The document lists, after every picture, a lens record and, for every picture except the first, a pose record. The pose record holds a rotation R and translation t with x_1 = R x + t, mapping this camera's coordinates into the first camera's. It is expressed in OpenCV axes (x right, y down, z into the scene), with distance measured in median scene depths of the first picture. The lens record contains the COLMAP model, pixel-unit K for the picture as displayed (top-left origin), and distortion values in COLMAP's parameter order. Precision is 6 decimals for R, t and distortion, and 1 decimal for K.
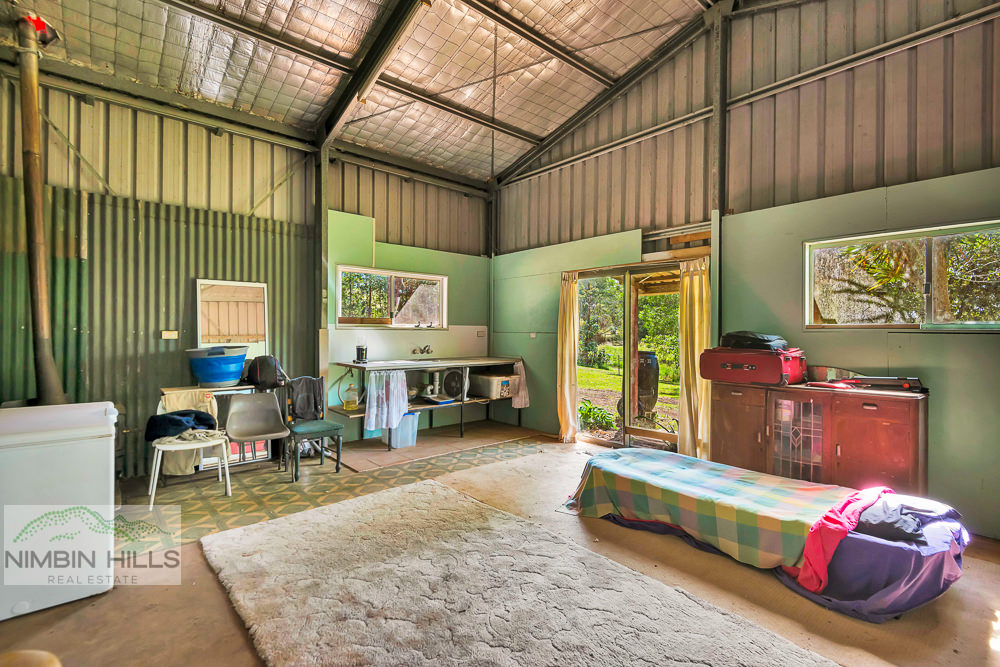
lens RADIAL K [[465.7, 0, 504.0], [0, 465.7, 329.5], [0, 0, 1]] dist [0.009670, -0.007343]
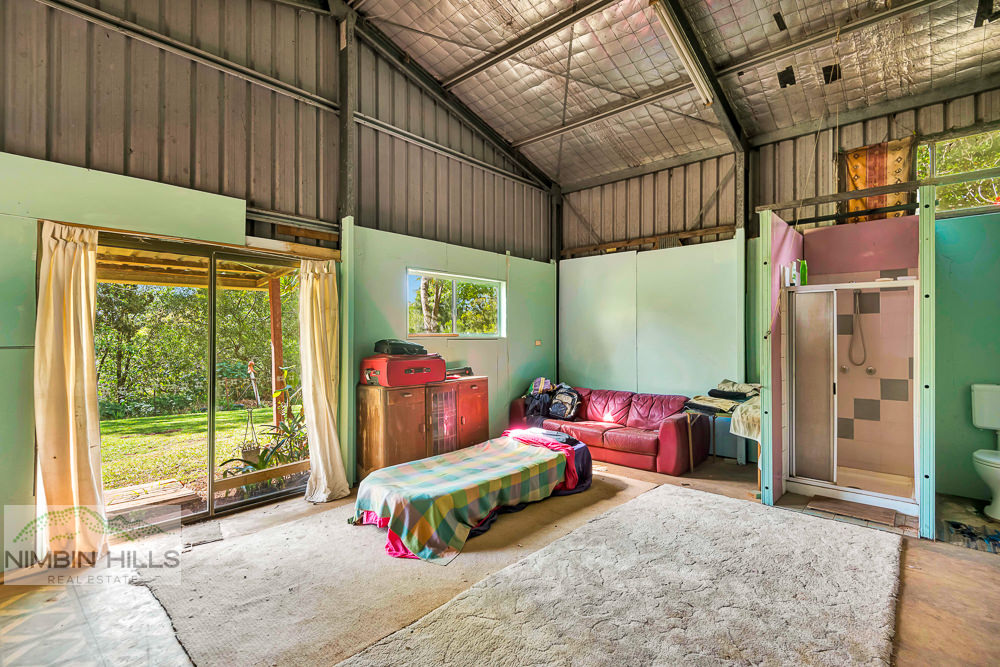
lens RADIAL K [[465.7, 0, 503.7], [0, 465.7, 336.9], [0, 0, 1]] dist [0.009670, -0.007343]
pose [[-0.120673, 0.002147, 0.992690, -0.683189], [0.006987, 0.999975, -0.001313, 0.001190], [-0.992668, 0.006777, -0.120685, 0.983690]]
